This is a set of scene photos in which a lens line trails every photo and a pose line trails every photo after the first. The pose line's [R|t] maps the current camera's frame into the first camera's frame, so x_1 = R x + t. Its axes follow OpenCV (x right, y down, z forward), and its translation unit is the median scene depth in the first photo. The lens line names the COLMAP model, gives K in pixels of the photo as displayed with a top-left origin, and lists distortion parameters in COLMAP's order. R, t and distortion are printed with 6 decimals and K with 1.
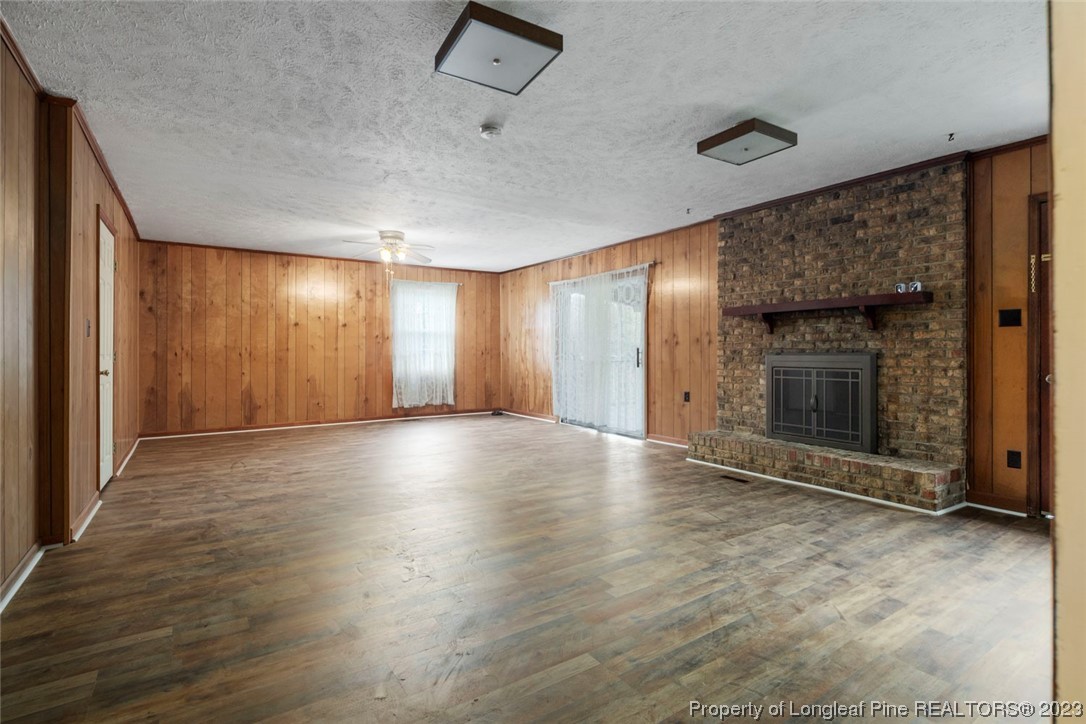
lens RADIAL K [[522.3, 0, 546.2], [0, 522.3, 352.4], [0, 0, 1]] dist [0.002915, -0.001846]
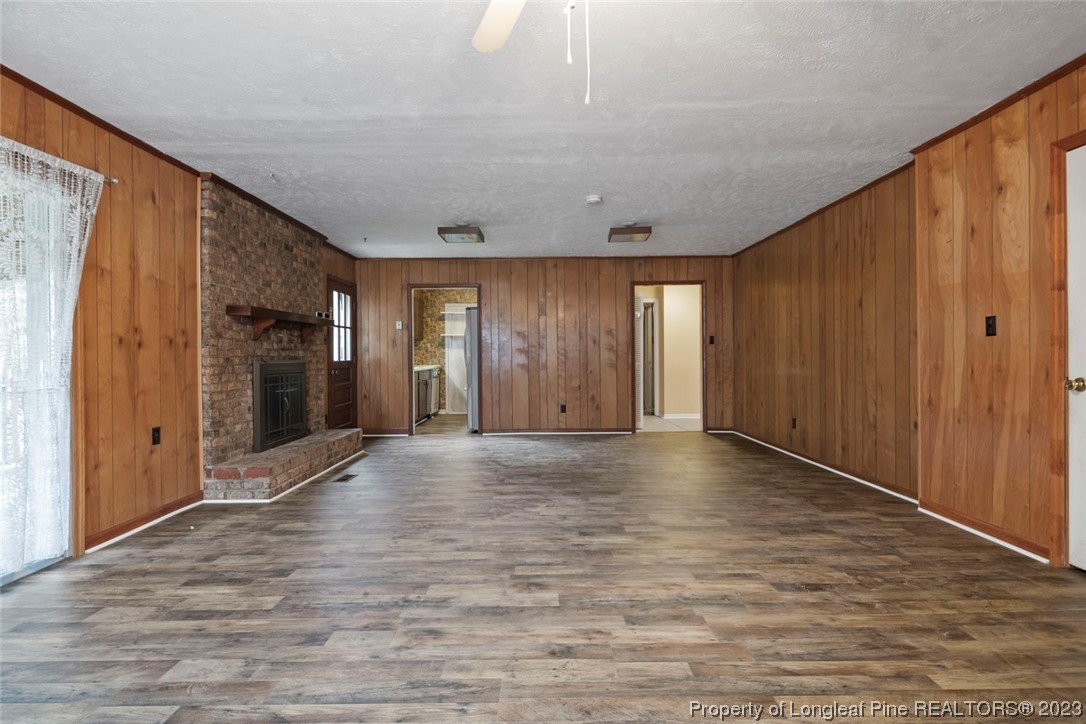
lens RADIAL K [[522.3, 0, 543.9], [0, 522.3, 358.1], [0, 0, 1]] dist [0.002915, -0.001846]
pose [[-0.832115, 0.007528, 0.554552, -0.553797], [0.011368, 0.999929, 0.003483, -0.000829], [-0.554487, 0.009202, -0.832142, 1.611441]]
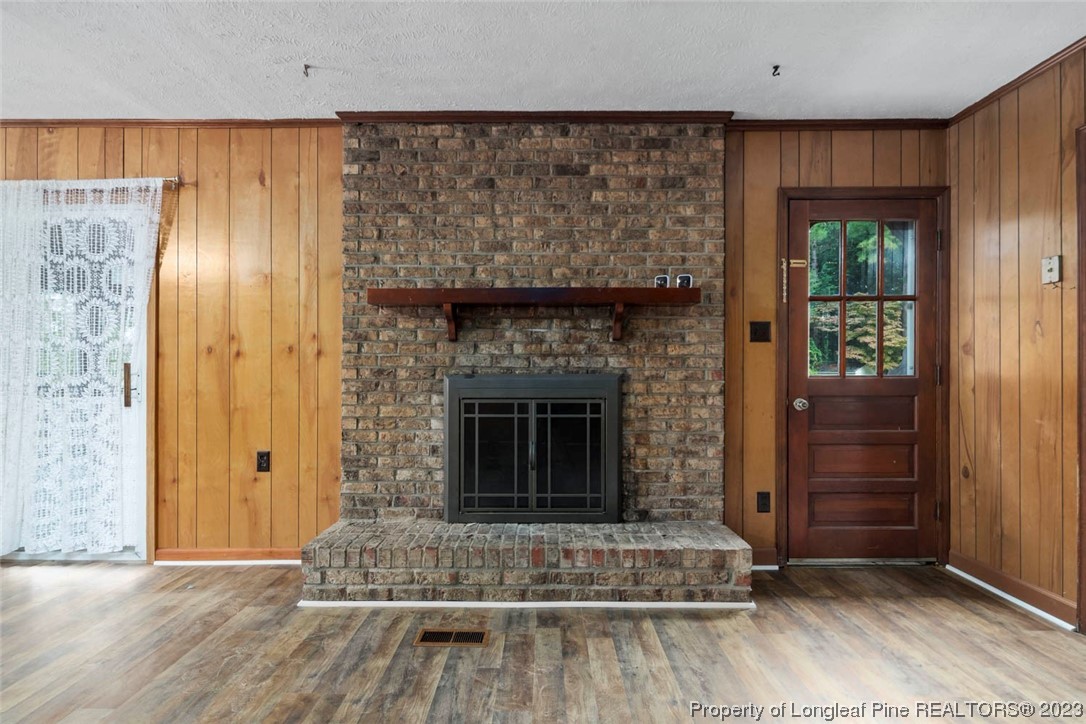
lens RADIAL K [[522.3, 0, 542.6], [0, 522.3, 370.1], [0, 0, 1]] dist [0.002915, -0.001846]
pose [[0.565120, 0.003513, 0.825002, 0.008245], [-0.000738, 0.999993, -0.003753, -0.001459], [-0.825009, 0.001512, 0.565118, 0.639067]]
